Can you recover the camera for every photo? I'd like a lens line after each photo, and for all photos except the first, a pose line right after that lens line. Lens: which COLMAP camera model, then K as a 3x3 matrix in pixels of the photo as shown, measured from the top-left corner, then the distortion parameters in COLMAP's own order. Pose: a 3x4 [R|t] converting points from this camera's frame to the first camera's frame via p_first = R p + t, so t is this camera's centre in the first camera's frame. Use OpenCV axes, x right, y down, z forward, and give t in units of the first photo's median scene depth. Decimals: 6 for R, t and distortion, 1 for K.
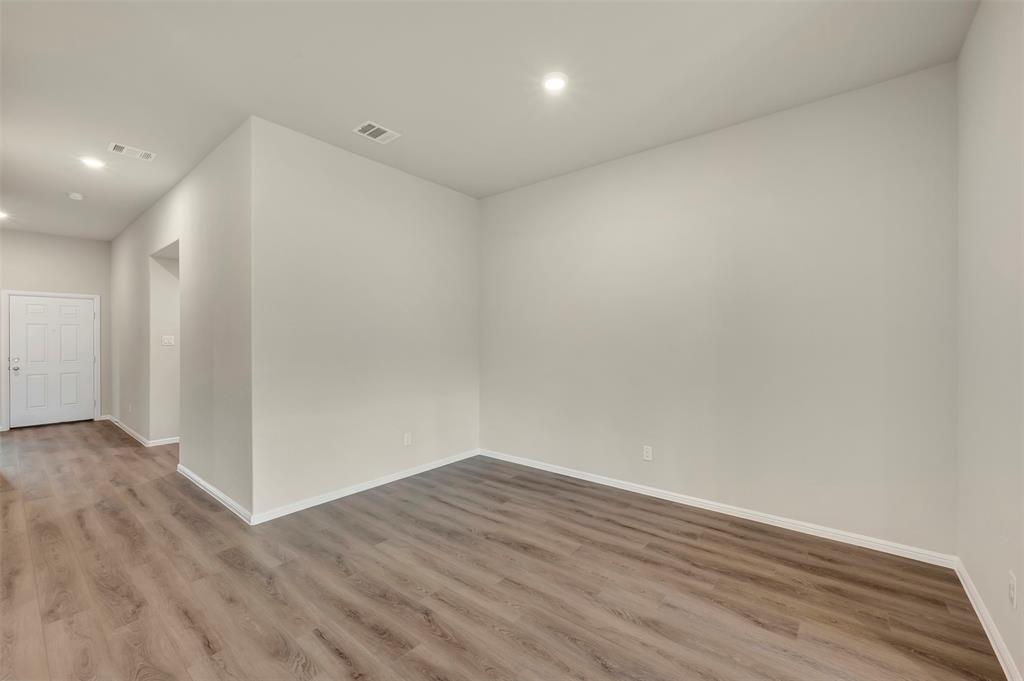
lens RADIAL K [[407.5, 0, 517.5], [0, 407.5, 347.3], [0, 0, 1]] dist [0.002805, -0.000750]
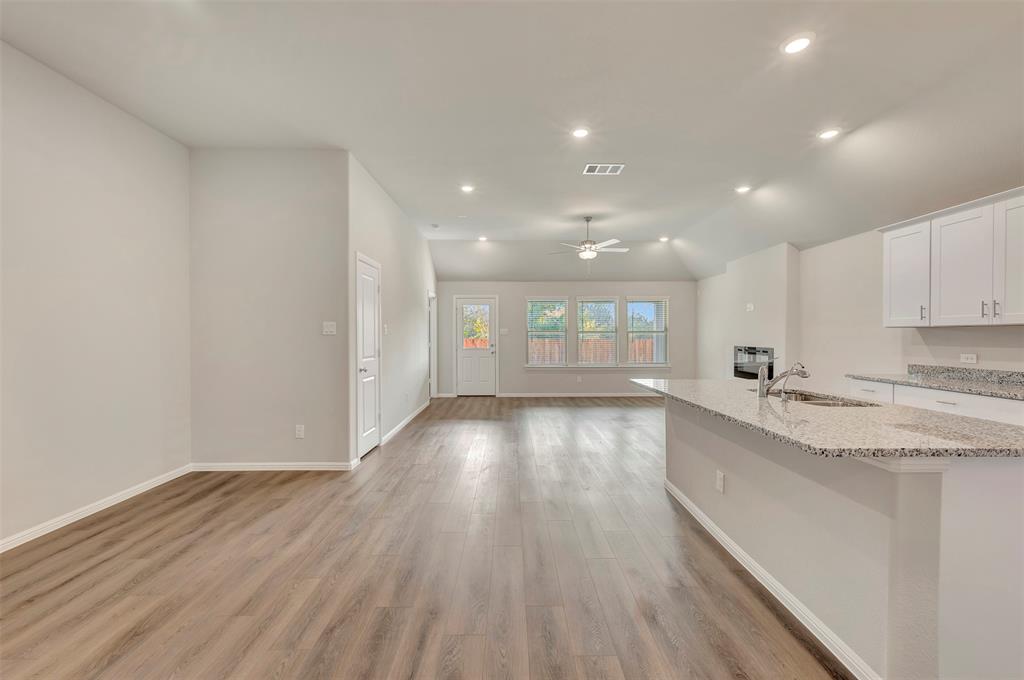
lens RADIAL K [[407.5, 0, 519.2], [0, 407.5, 346.3], [0, 0, 1]] dist [0.002805, -0.000750]
pose [[-0.633311, -0.023074, 0.773554, -0.814256], [0.014618, 0.999020, 0.041768, 0.014174], [-0.773760, 0.037760, -0.632353, 0.874970]]
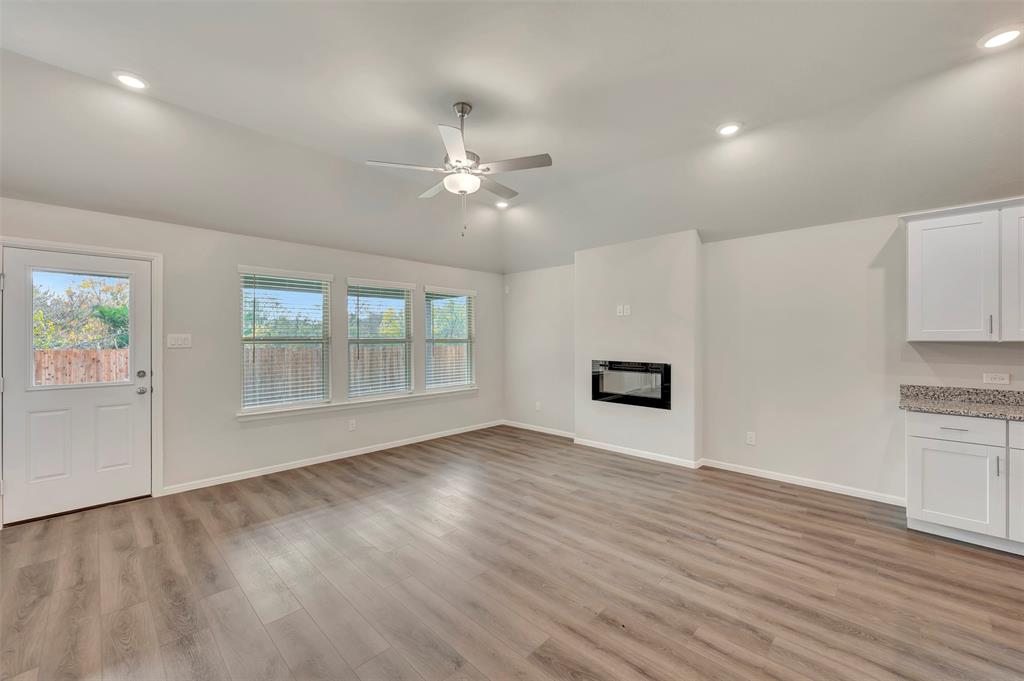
lens RADIAL K [[407.5, 0, 517.3], [0, 407.5, 339.8], [0, 0, 1]] dist [0.002805, -0.000750]
pose [[-0.995146, -0.002093, 0.098388, 0.396489], [-0.000045, 0.999783, 0.020817, 0.000097], [-0.098411, 0.020711, -0.994930, 0.231841]]
